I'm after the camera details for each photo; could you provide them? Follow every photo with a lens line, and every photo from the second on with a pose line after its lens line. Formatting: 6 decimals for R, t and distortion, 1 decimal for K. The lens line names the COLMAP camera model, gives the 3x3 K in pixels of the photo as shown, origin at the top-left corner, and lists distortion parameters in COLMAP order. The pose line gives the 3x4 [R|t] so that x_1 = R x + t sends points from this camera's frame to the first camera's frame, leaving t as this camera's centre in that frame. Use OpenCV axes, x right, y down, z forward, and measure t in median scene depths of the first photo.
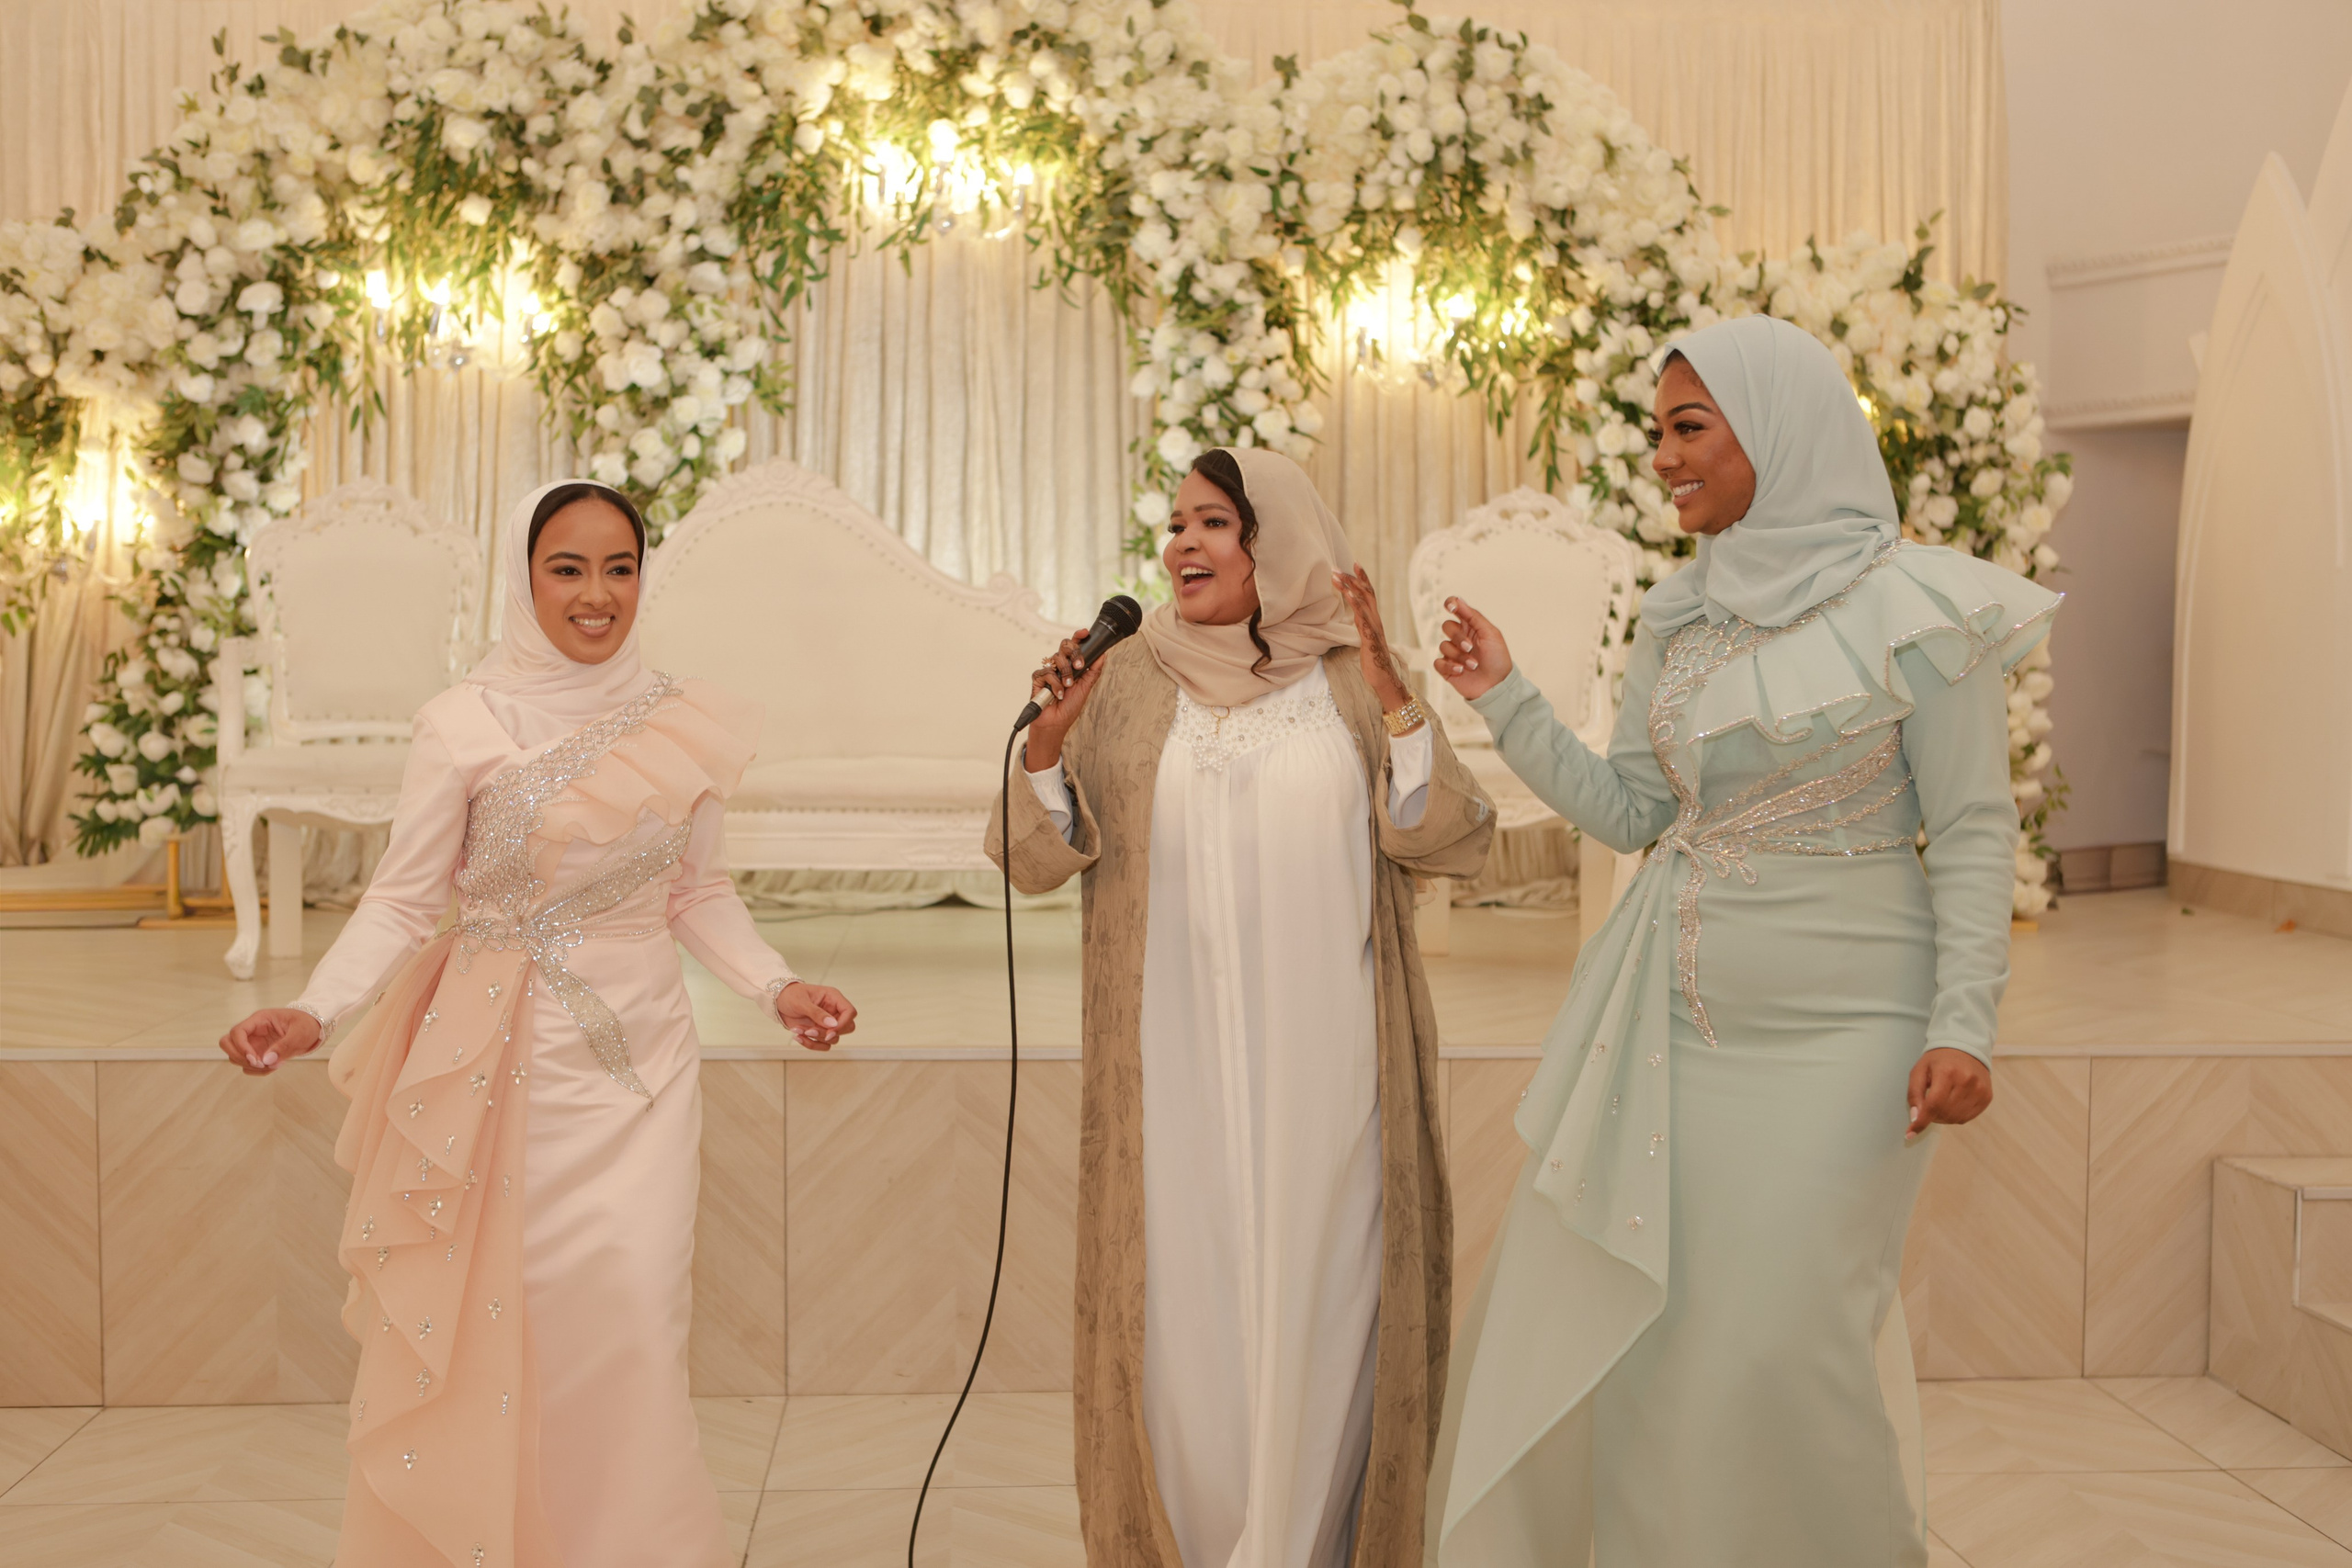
lens RADIAL K [[2759.8, 0, 1168.4], [0, 2759.8, 792.3], [0, 0, 1]] dist [-0.015684, 0.000000]
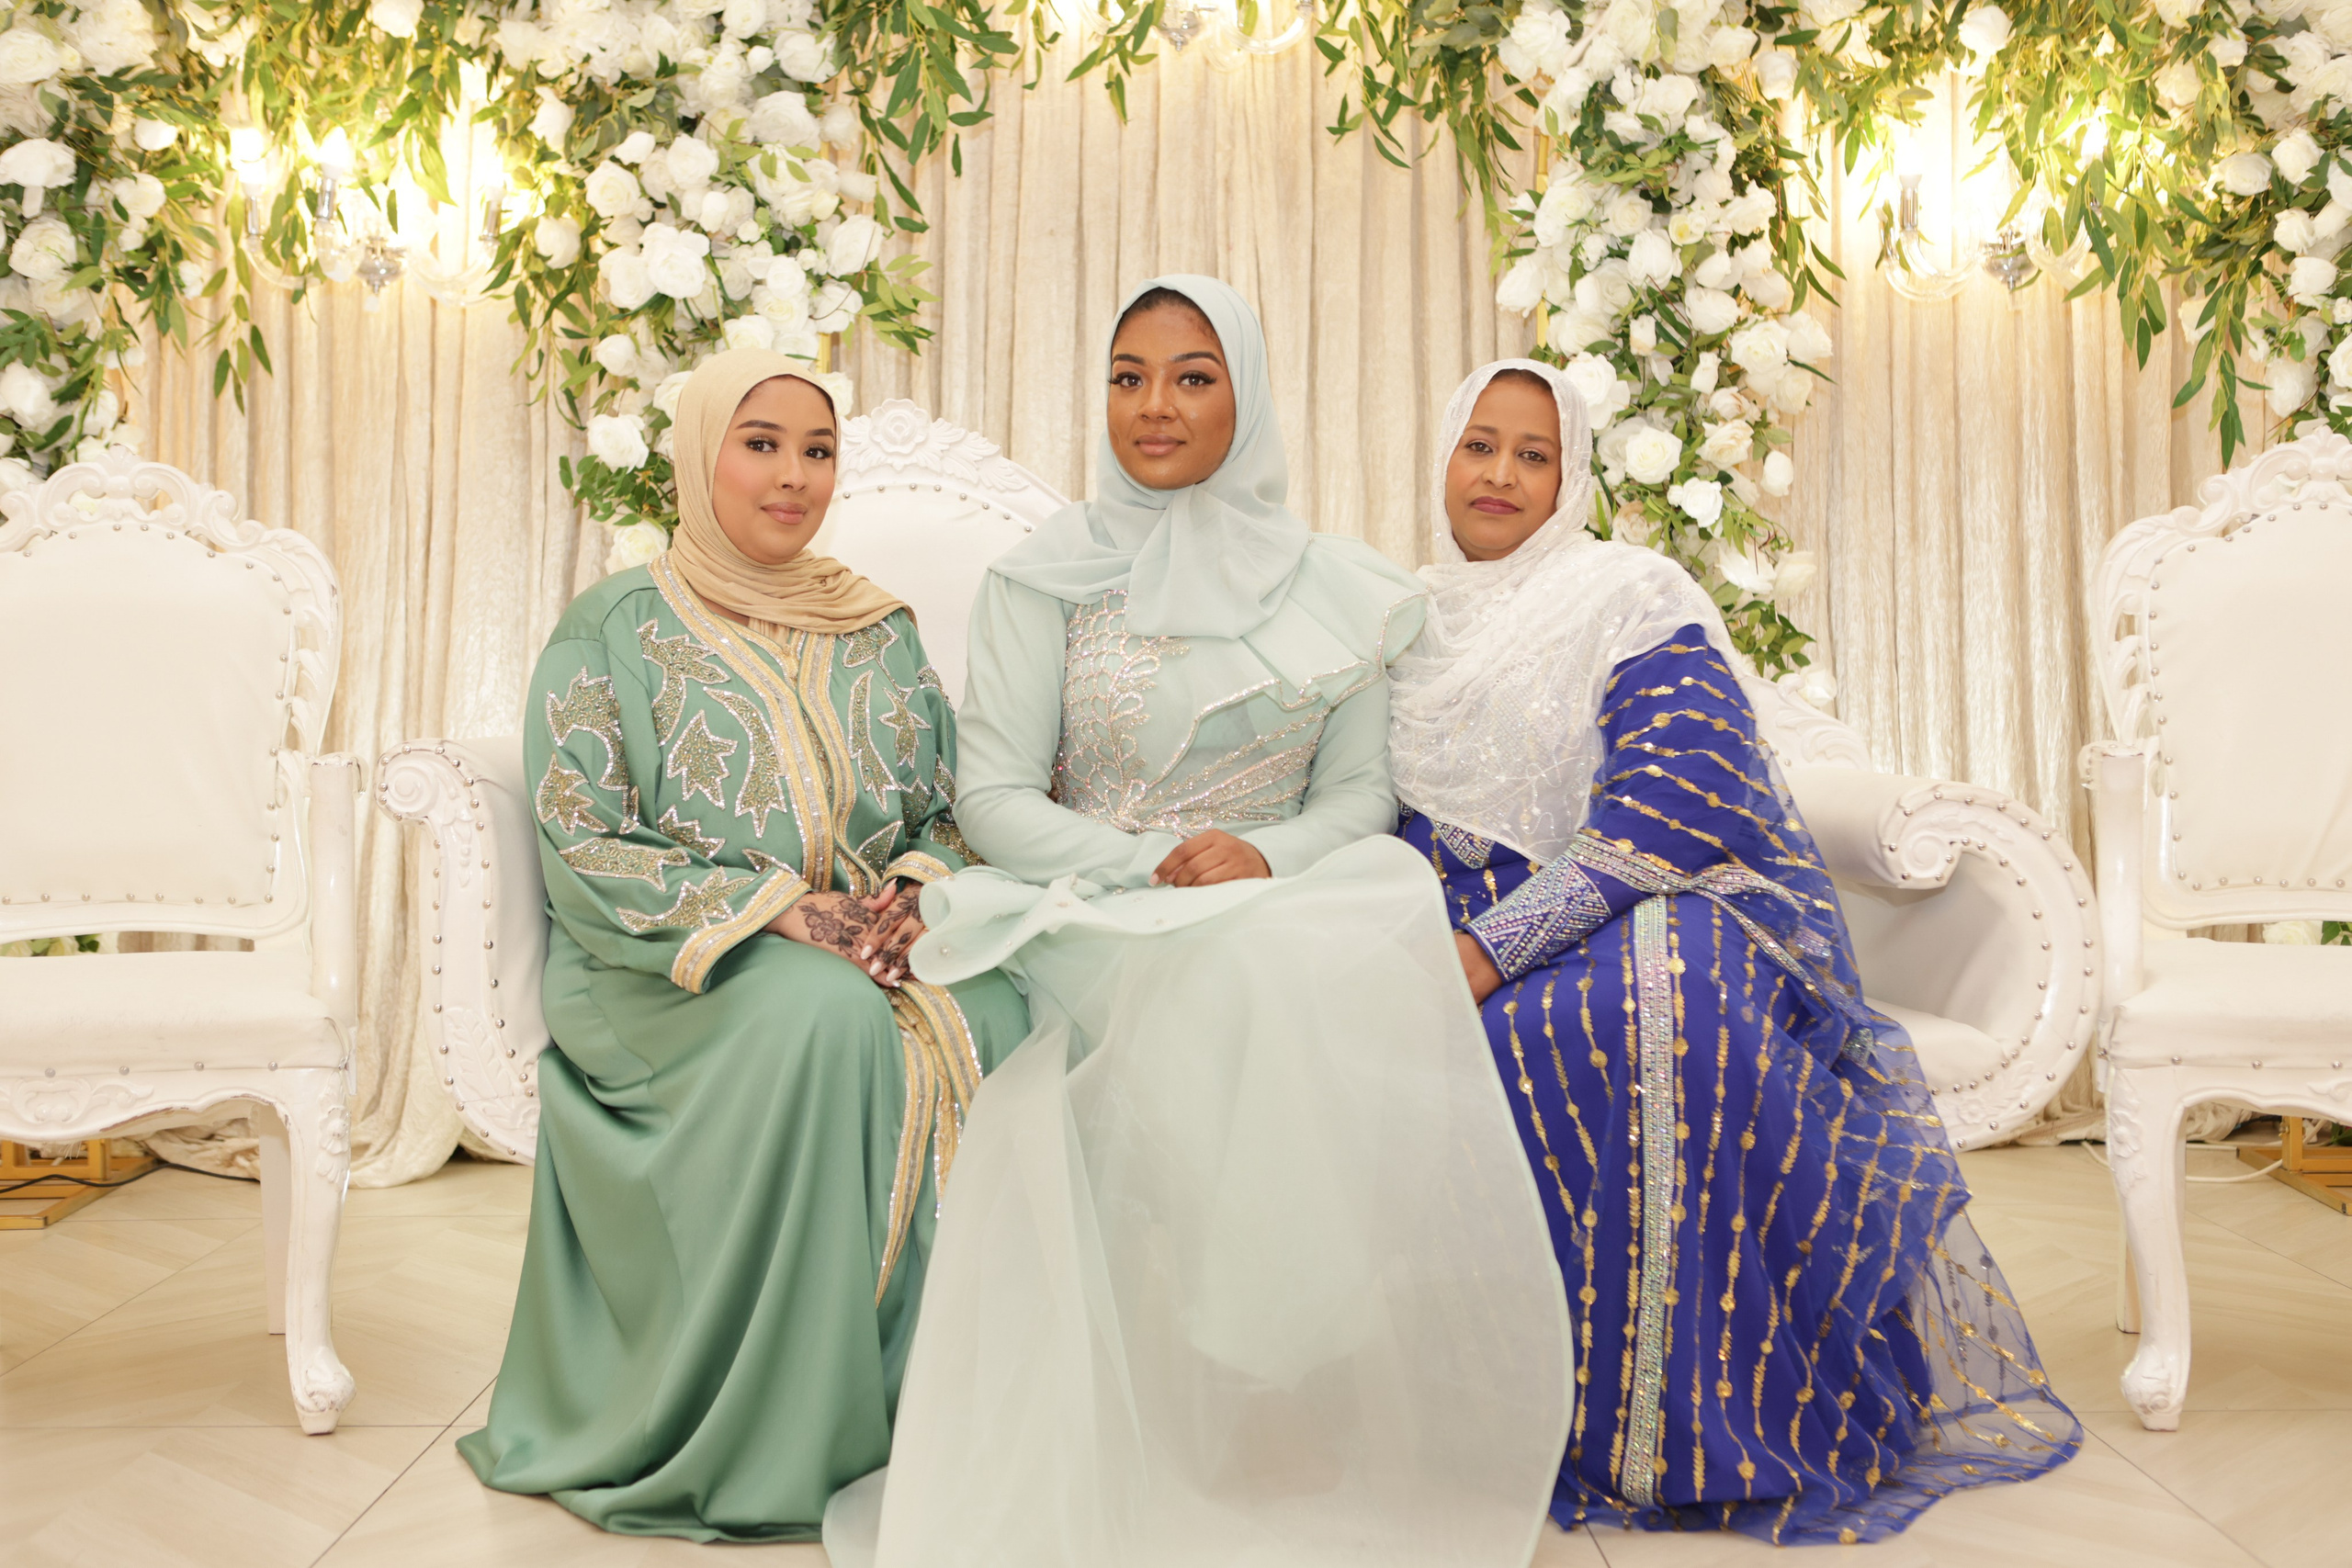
lens RADIAL K [[2759.8, 0, 1142.0], [0, 2759.8, 778.6], [0, 0, 1]] dist [-0.015684, 0.000000]
pose [[0.997913, -0.010348, -0.063738, -0.054591], [0.009301, 0.999817, -0.016702, -0.034716], [0.063899, 0.016074, 0.997827, 0.417422]]
